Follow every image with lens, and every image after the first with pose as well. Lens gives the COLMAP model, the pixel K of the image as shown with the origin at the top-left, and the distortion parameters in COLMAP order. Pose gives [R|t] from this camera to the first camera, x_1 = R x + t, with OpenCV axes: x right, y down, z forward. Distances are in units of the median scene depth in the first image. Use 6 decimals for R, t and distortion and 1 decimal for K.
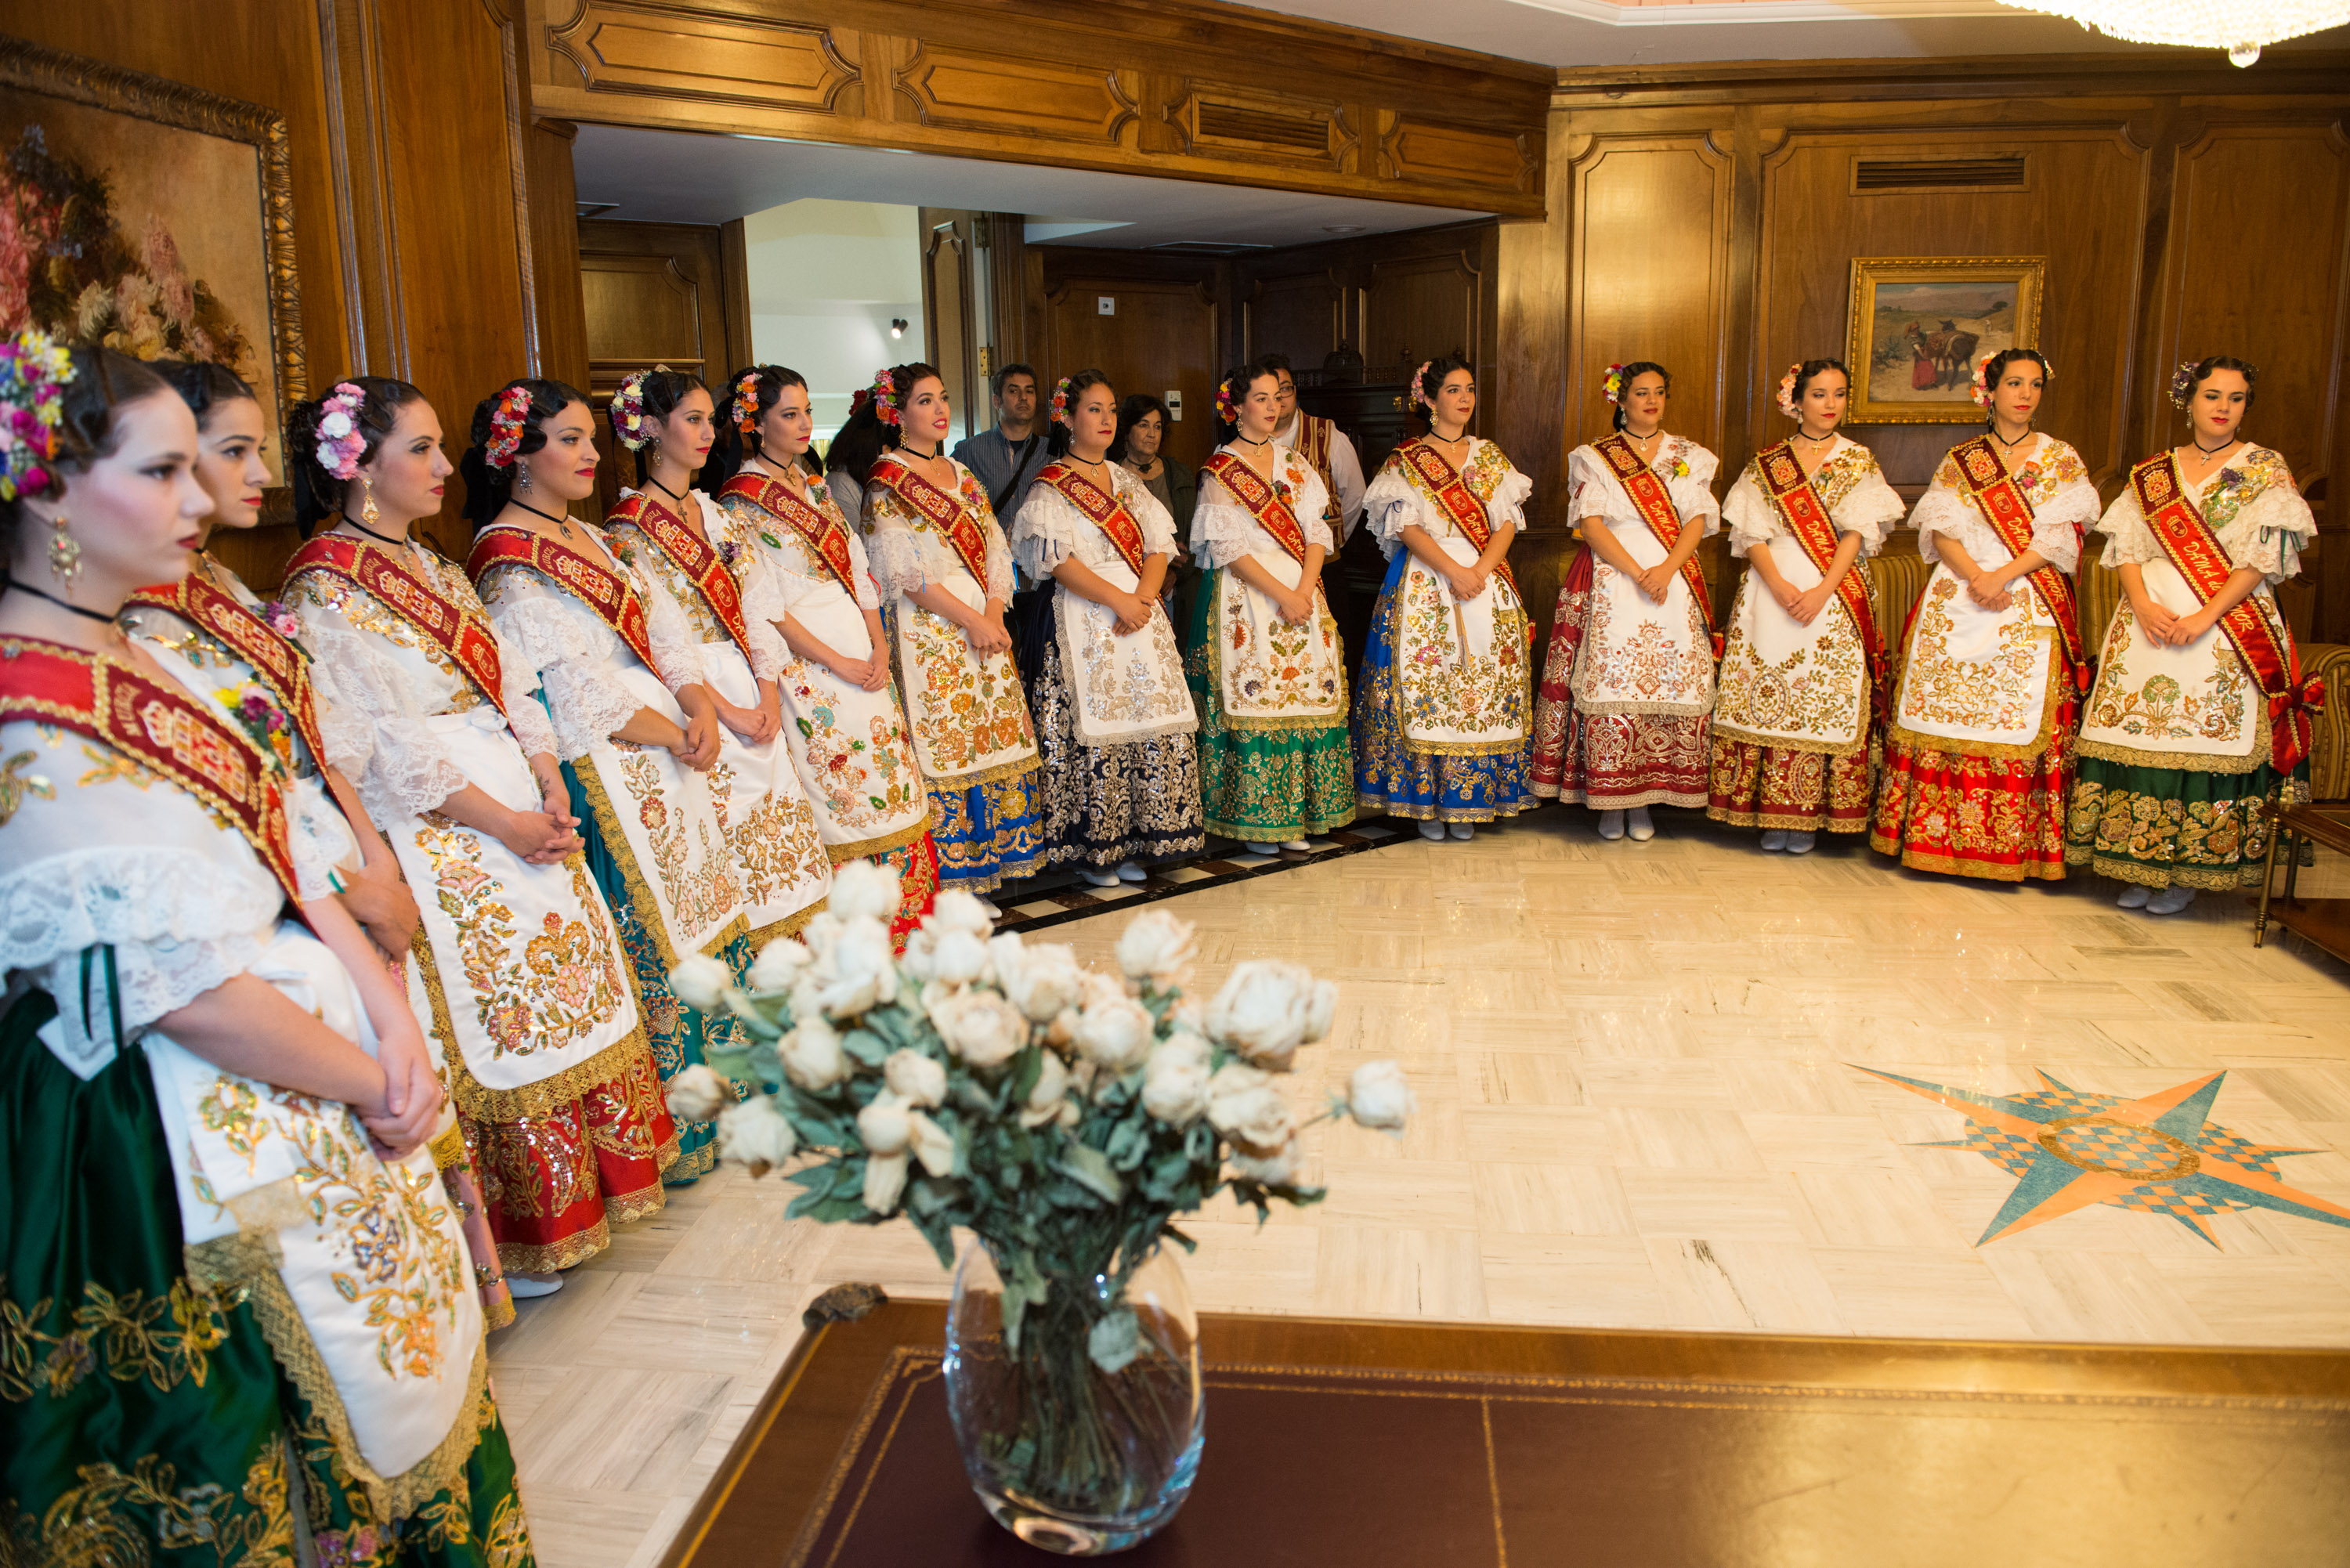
lens RADIAL K [[1584.8, 0, 1175.0], [0, 1584.8, 784.0], [0, 0, 1]] dist [-0.046495, -0.001828]
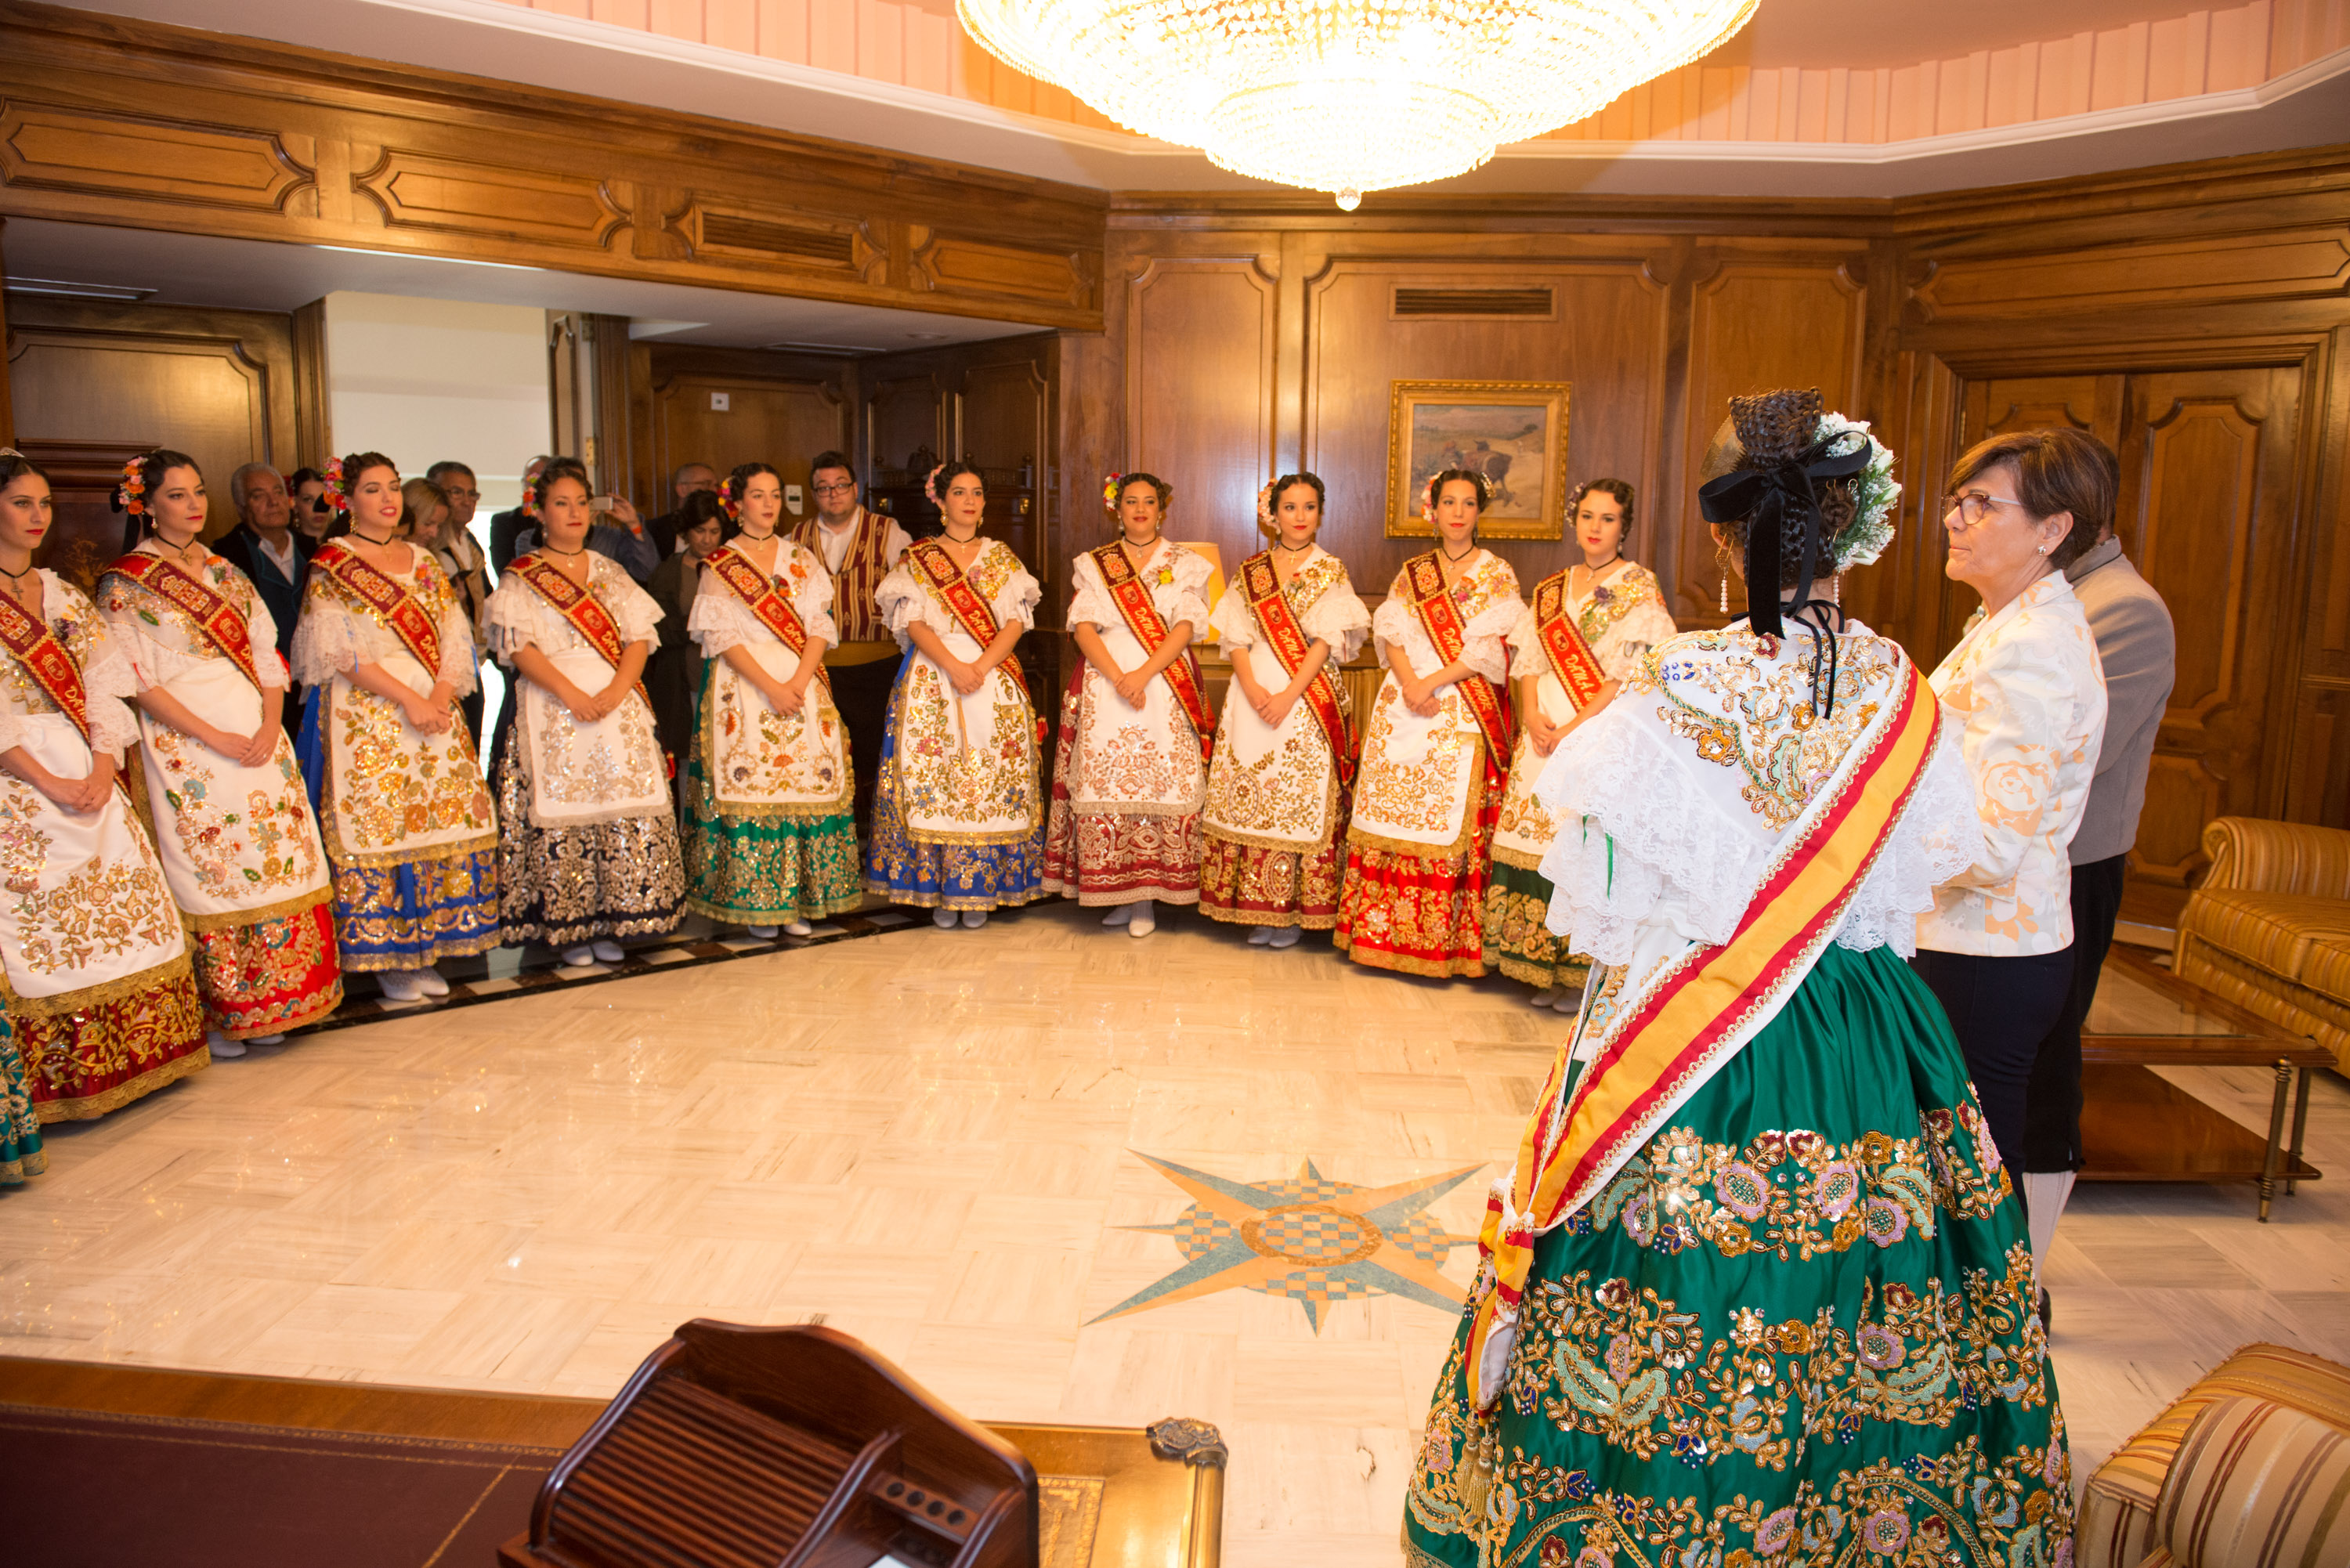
lens RADIAL K [[1574.2, 0, 1175.0], [0, 1574.2, 784.0], [0, 0, 1]] dist [-0.048987, -0.001794]
pose [[0.998205, 0.026146, 0.053882, 0.274569], [-0.023034, 0.998075, -0.057588, -0.002330], [-0.055284, 0.056243, 0.996885, -0.027745]]
